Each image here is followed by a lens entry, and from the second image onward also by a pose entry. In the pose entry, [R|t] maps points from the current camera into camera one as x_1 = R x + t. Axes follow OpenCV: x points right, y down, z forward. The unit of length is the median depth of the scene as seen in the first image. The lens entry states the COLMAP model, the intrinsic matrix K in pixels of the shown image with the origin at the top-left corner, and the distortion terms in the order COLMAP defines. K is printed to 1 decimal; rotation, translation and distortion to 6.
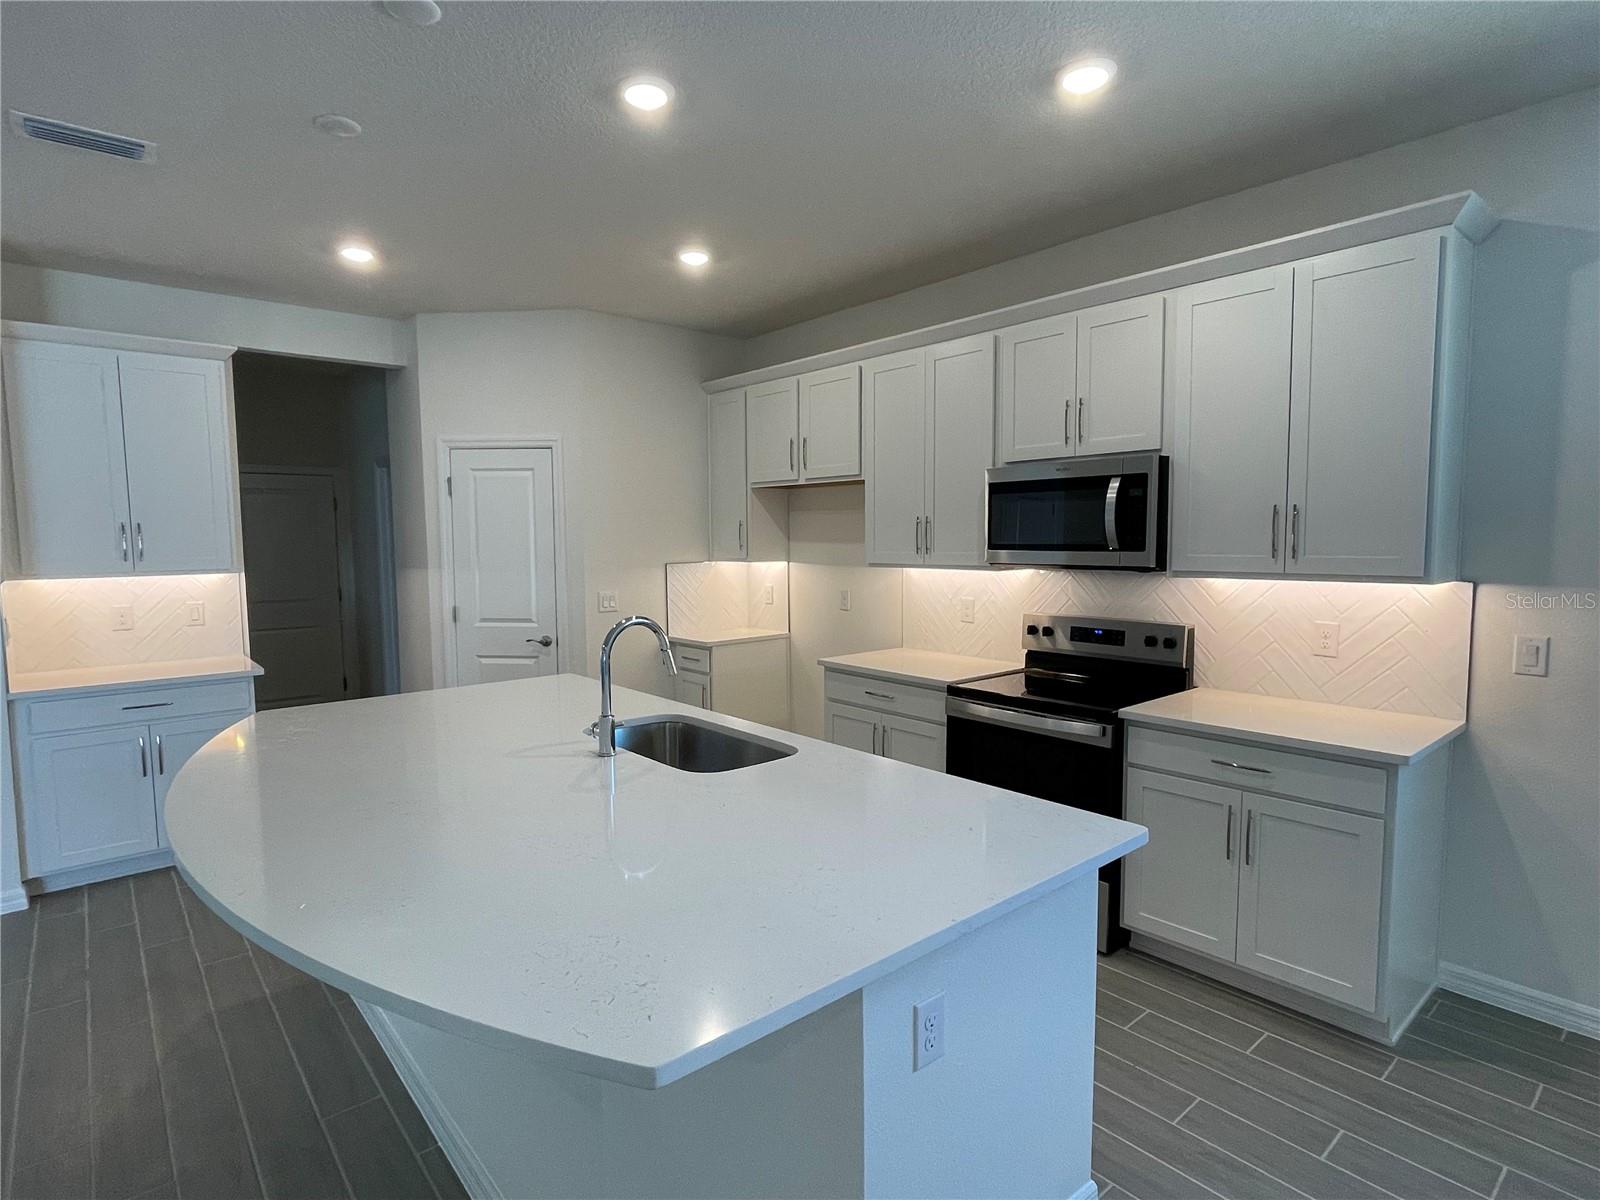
lens RADIAL K [[844.1, 0, 793.8], [0, 844.1, 610.6], [0, 0, 1]] dist [0.001094, 0.000830]
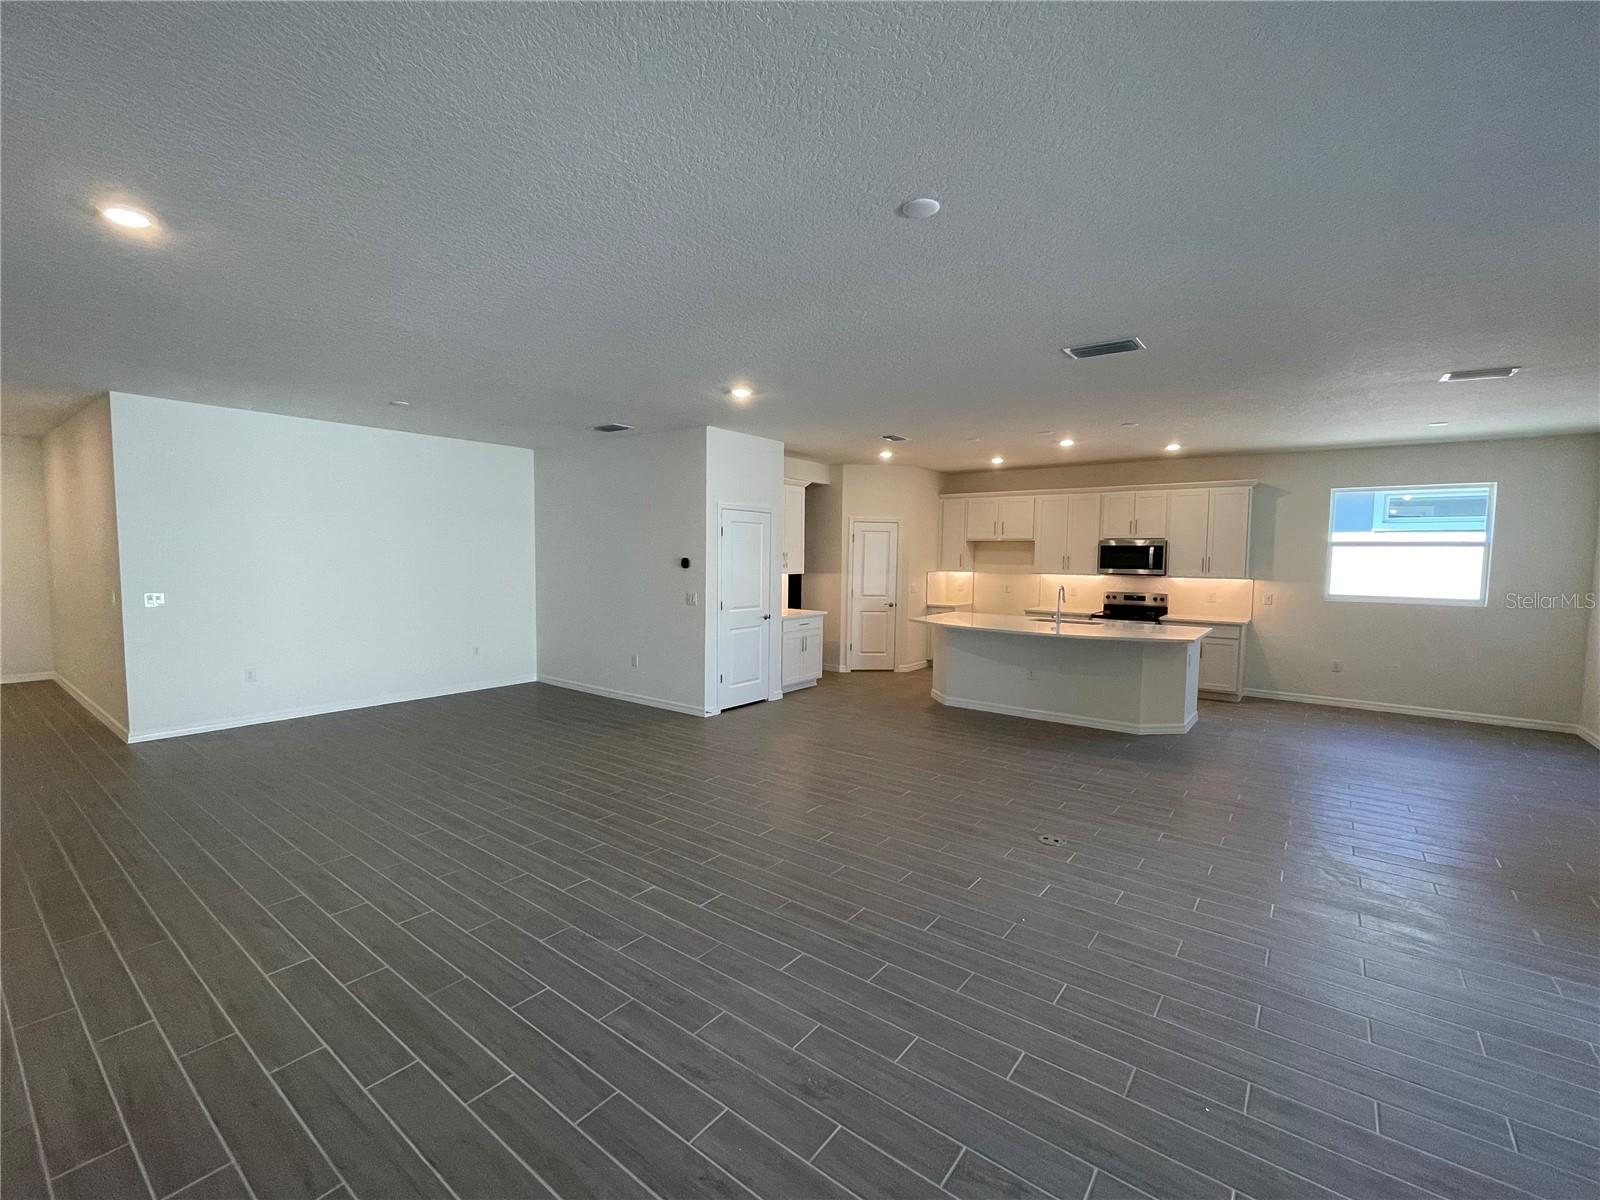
lens RADIAL K [[691.5, 0, 789.6], [0, 691.5, 604.8], [0, 0, 1]] dist [-0.000826, 0.000131]
pose [[0.976711, 0.004376, 0.214515, -1.291957], [-0.000683, 0.999850, -0.017287, 0.092765], [-0.214559, 0.016738, 0.976568, -1.072006]]
